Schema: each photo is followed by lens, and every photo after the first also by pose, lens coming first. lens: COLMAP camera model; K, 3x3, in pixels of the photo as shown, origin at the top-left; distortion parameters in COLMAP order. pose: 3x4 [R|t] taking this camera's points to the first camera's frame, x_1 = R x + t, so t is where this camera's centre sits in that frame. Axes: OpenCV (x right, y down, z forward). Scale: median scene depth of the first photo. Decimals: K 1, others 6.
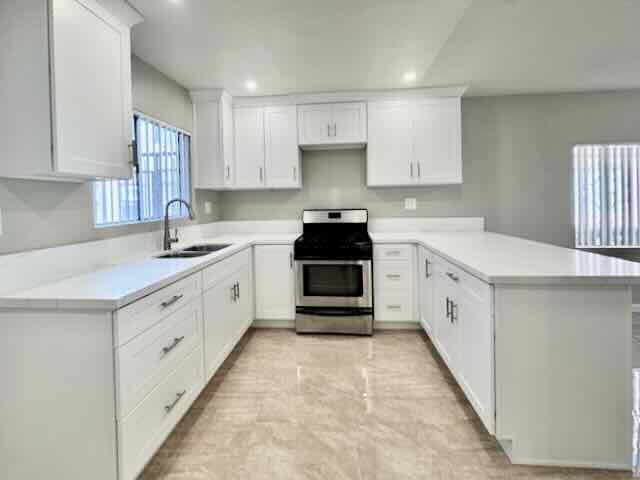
lens RADIAL K [[287.4, 0, 320.1], [0, 287.4, 206.4], [0, 0, 1]] dist [-0.001042, -0.000227]
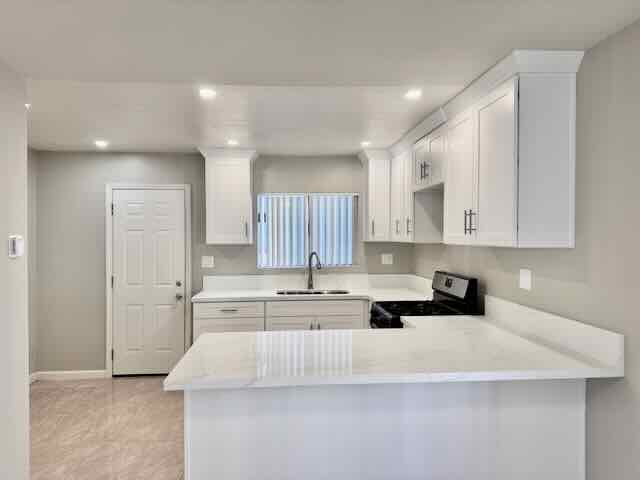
lens RADIAL K [[454.9, 0, 320.0], [0, 454.9, 240.0], [0, 0, 1]] dist [0.056666, -0.003452]
pose [[0.167887, 0.029580, -0.985362, 1.212000], [-0.017171, 0.999486, 0.027079, -0.108104], [0.985657, 0.012373, 0.168309, 0.514902]]
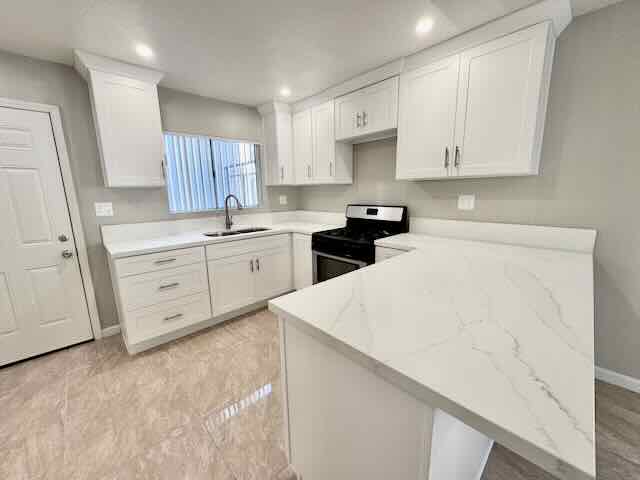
lens RADIAL K [[254.2, 0, 320.0], [0, 254.2, 240.0], [0, 0, 1]] dist [-0.000826, -0.000179]
pose [[0.739818, 0.134922, -0.659140, 0.540709], [-0.009155, 0.981615, 0.190654, -0.040003], [0.672745, -0.135015, 0.727451, 0.262107]]
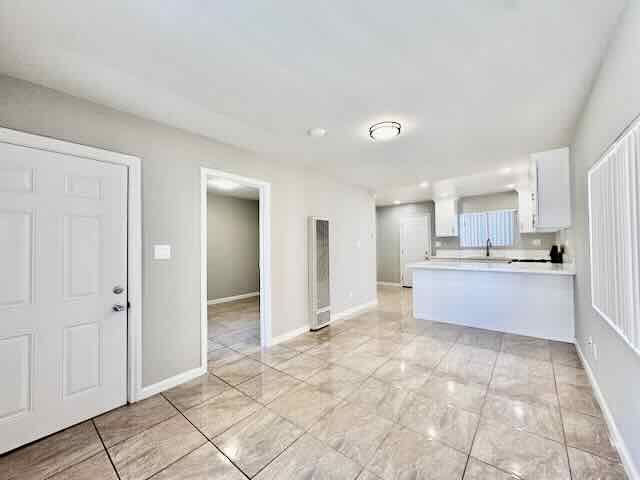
lens RADIAL K [[254.2, 0, 320.0], [0, 254.2, 240.0], [0, 0, 1]] dist [-0.000826, -0.000179]
pose [[-0.574503, 0.015133, -0.818362, 1.942376], [0.015339, 0.999853, 0.007721, -0.048783], [0.818358, -0.008117, -0.574651, 0.826597]]
